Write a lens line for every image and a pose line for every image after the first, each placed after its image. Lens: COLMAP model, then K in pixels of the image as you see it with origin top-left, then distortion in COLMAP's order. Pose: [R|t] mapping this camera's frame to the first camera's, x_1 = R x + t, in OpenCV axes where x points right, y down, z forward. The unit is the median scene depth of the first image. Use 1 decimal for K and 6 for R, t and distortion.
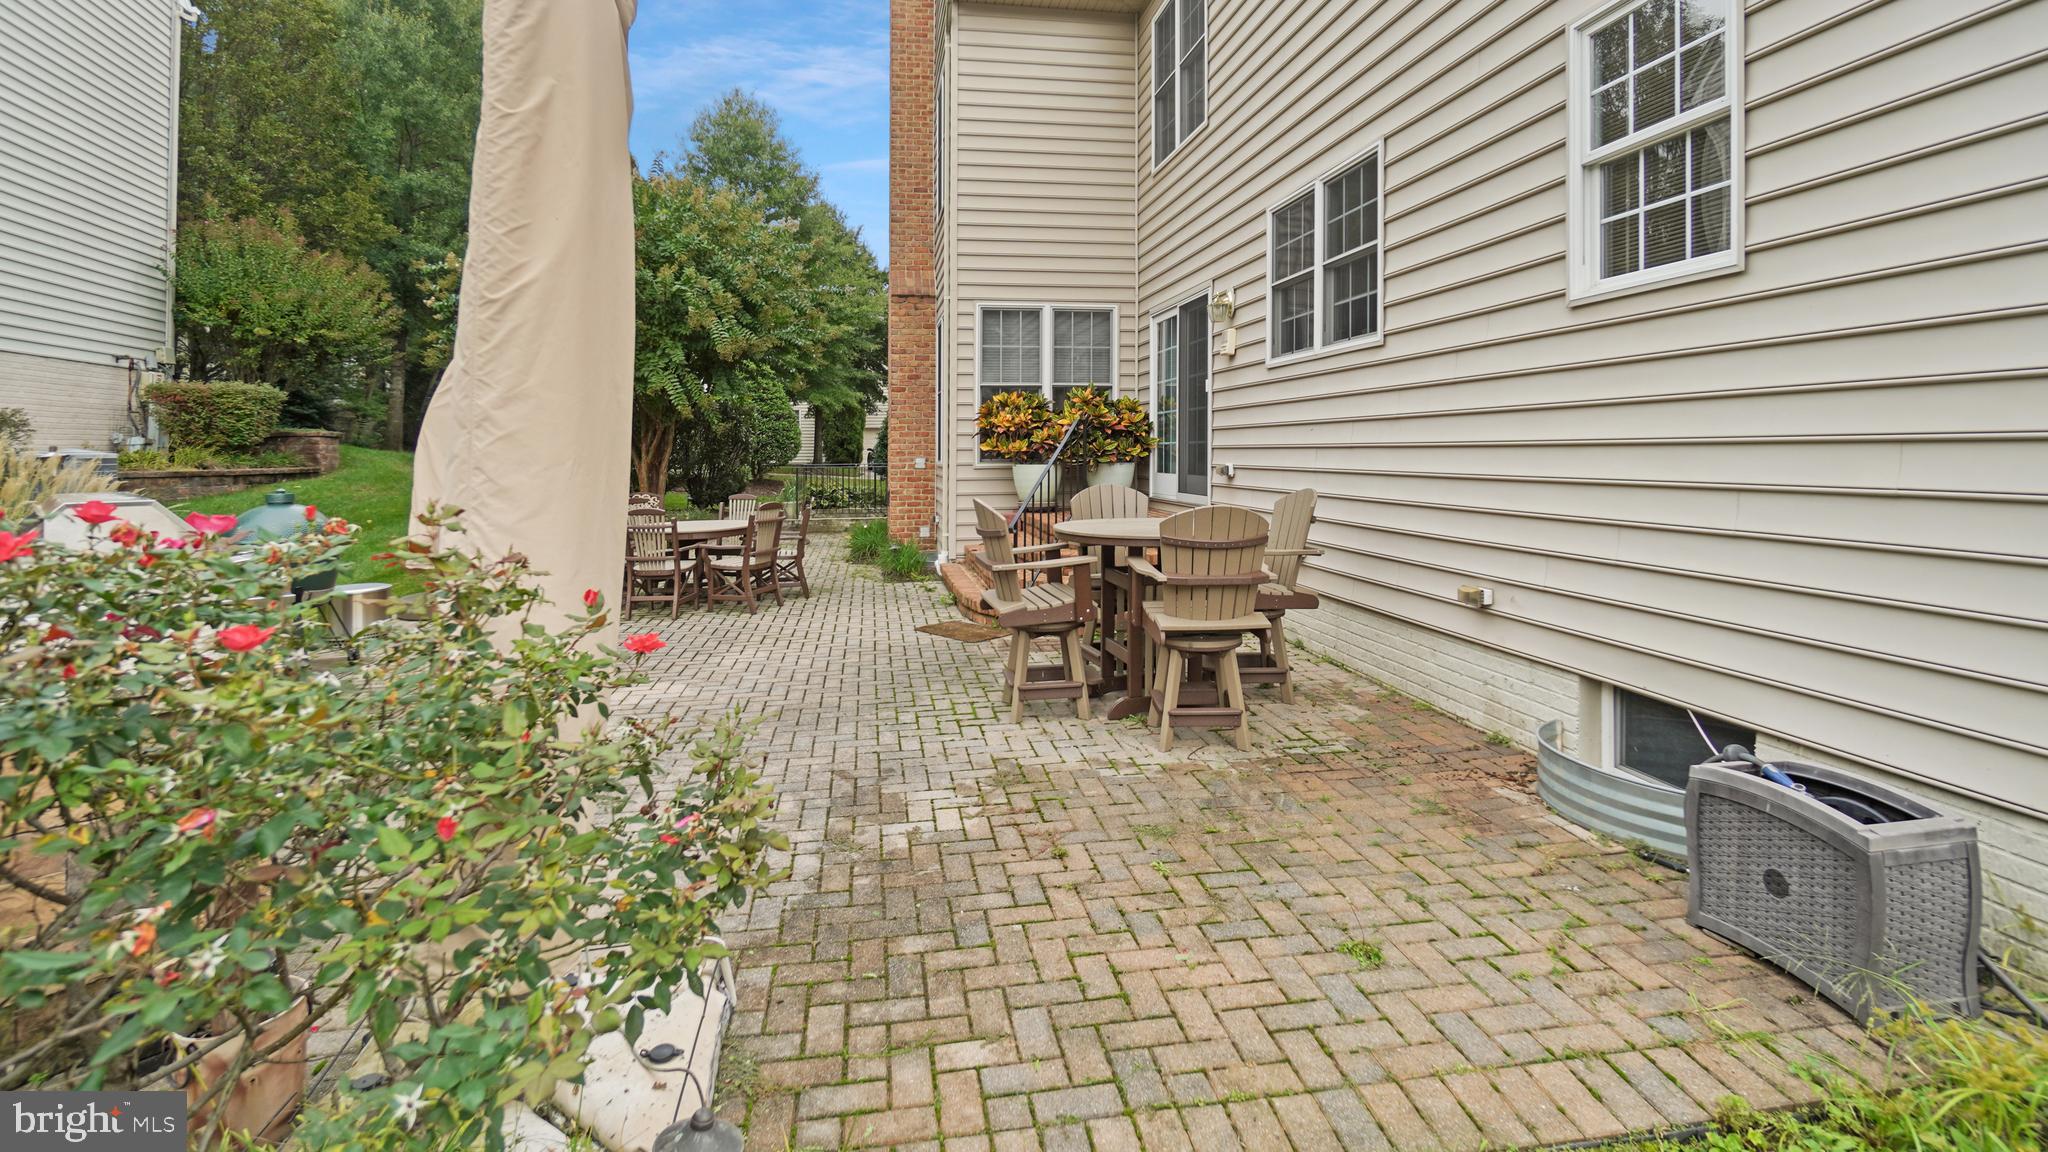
lens RADIAL K [[924.7, 0, 1026.4], [0, 924.7, 456.0], [0, 0, 1]] dist [0.000791, -0.016166]
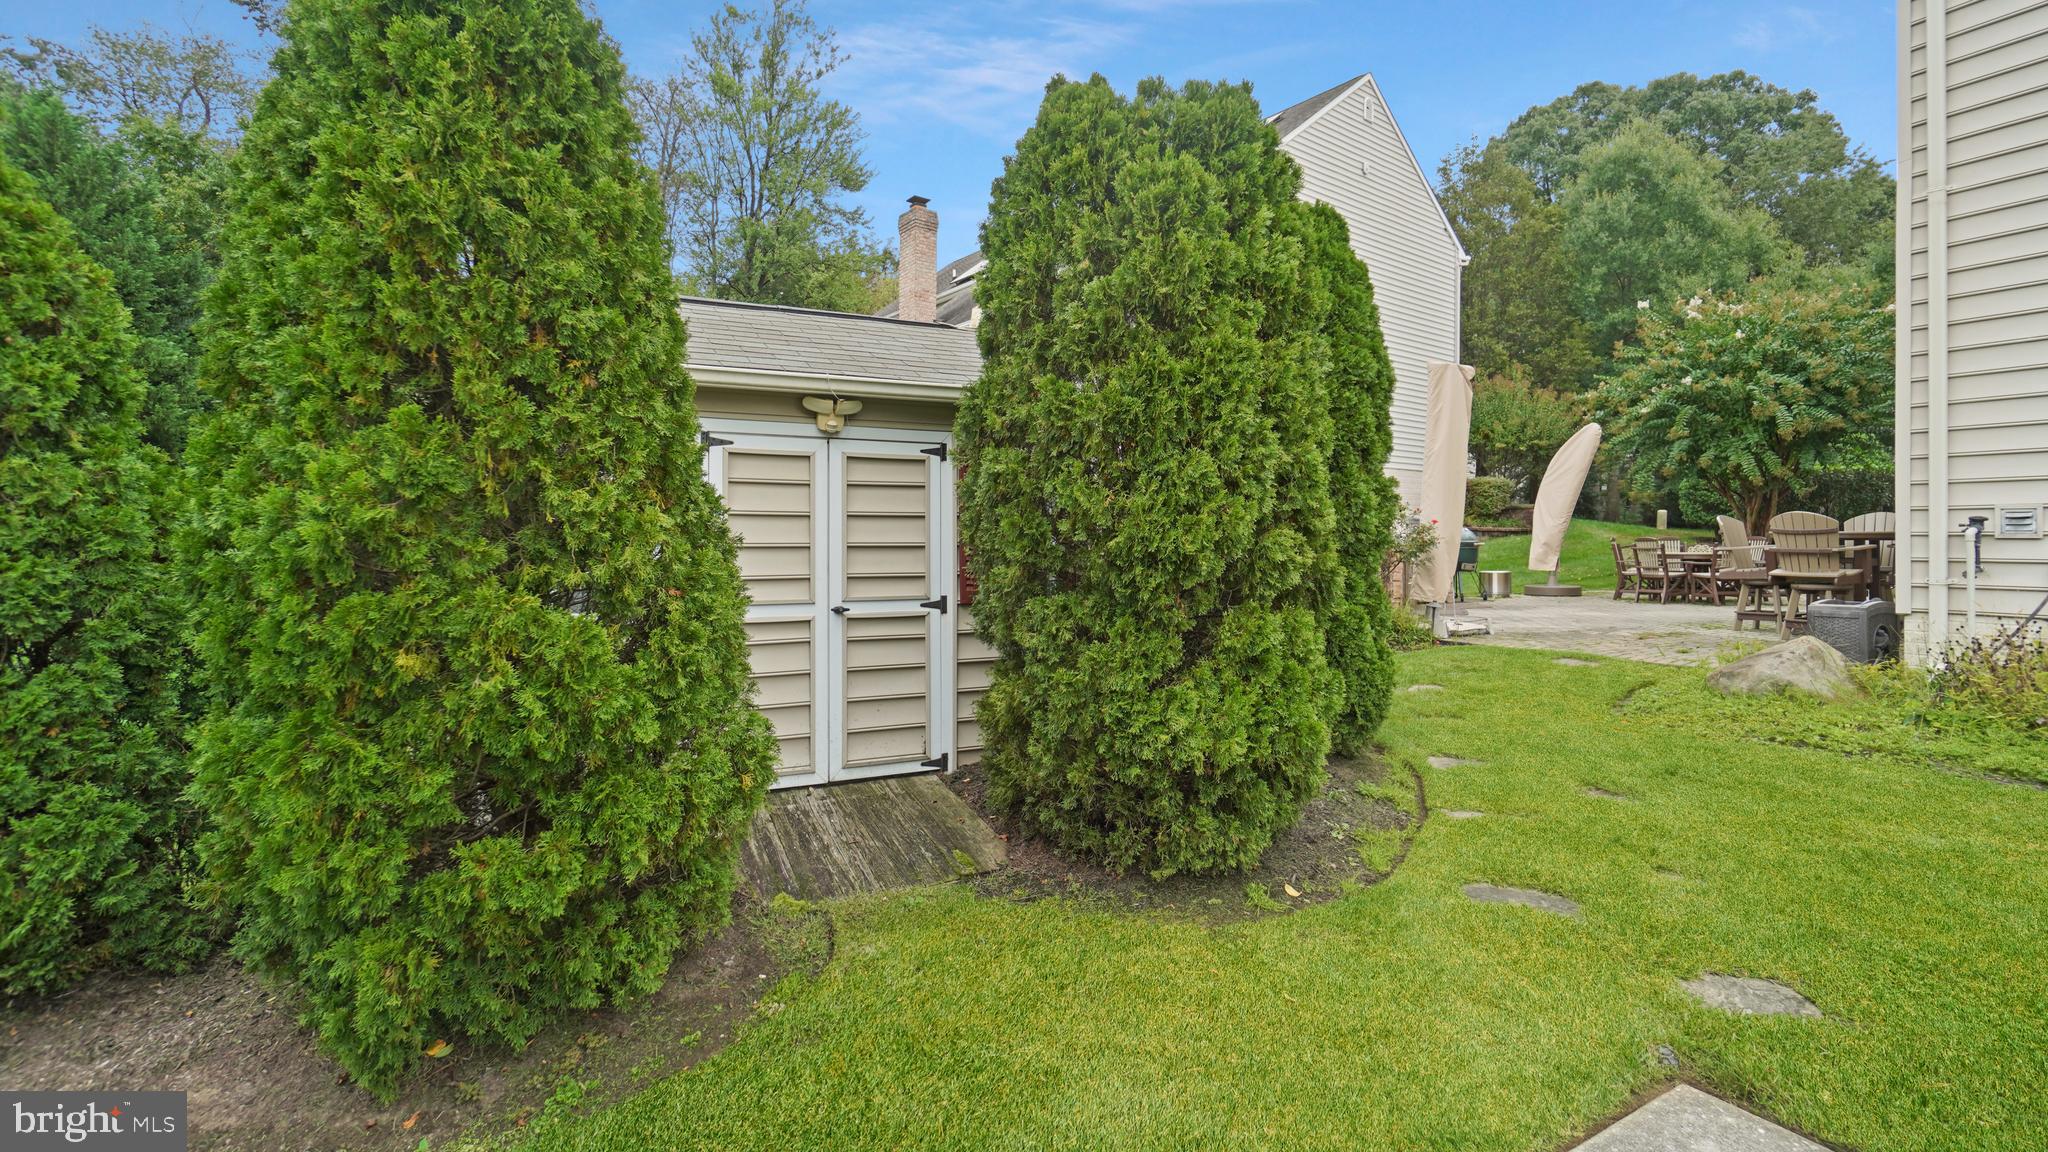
lens RADIAL K [[868.4, 0, 1023.2], [0, 868.4, 527.2], [0, 0, 1]] dist [0.000106, -0.005378]
pose [[0.316748, 0.000774, -0.948510, 0.709093], [-0.014161, 0.999892, -0.003914, 0.056998], [0.948404, 0.014672, 0.316724, -0.579213]]
